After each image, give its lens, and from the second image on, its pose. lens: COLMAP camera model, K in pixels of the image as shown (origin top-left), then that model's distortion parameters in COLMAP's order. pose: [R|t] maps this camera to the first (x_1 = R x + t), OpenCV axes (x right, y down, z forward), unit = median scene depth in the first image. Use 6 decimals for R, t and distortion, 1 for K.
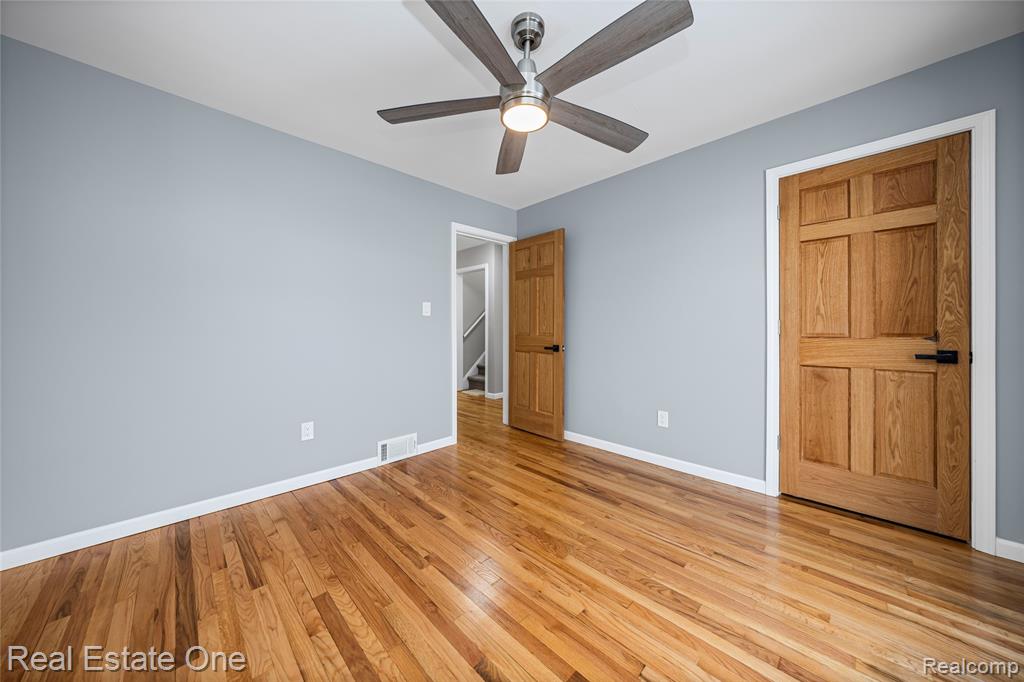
lens RADIAL K [[355.1, 0, 507.4], [0, 355.1, 331.2], [0, 0, 1]] dist [0.000039, 0.000001]
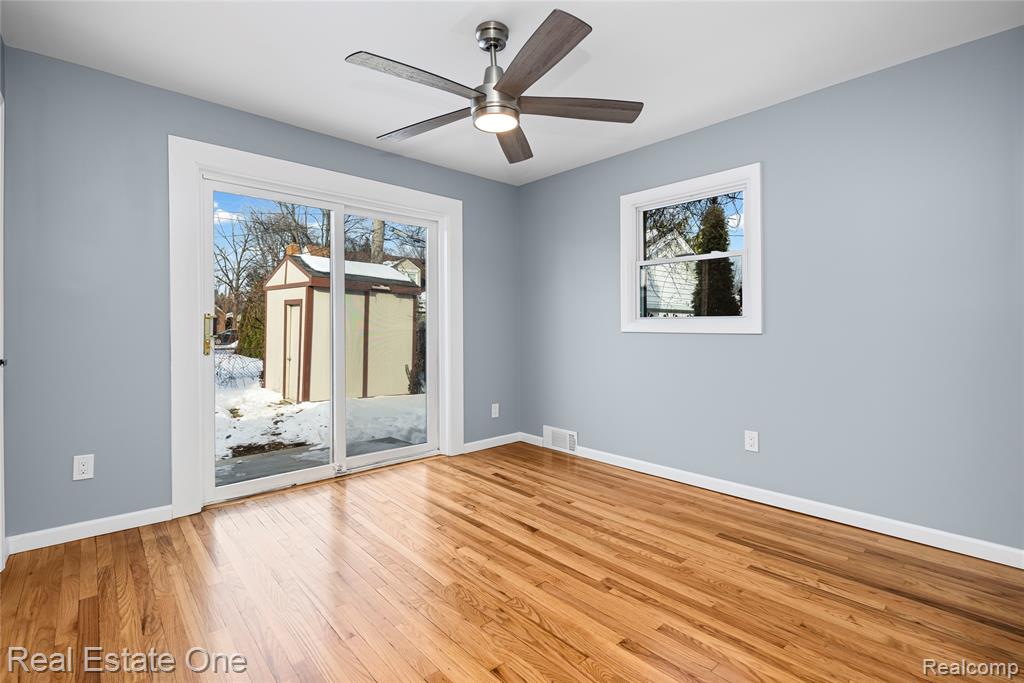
lens RADIAL K [[467.1, 0, 512.0], [0, 467.1, 341.5], [0, 0, 1]] dist [-0.000986, -0.000318]
pose [[-0.999418, 0.001119, 0.034093, -0.030866], [0.001793, 0.999804, 0.019735, 0.011055], [-0.034065, 0.019784, -0.999224, 2.260823]]
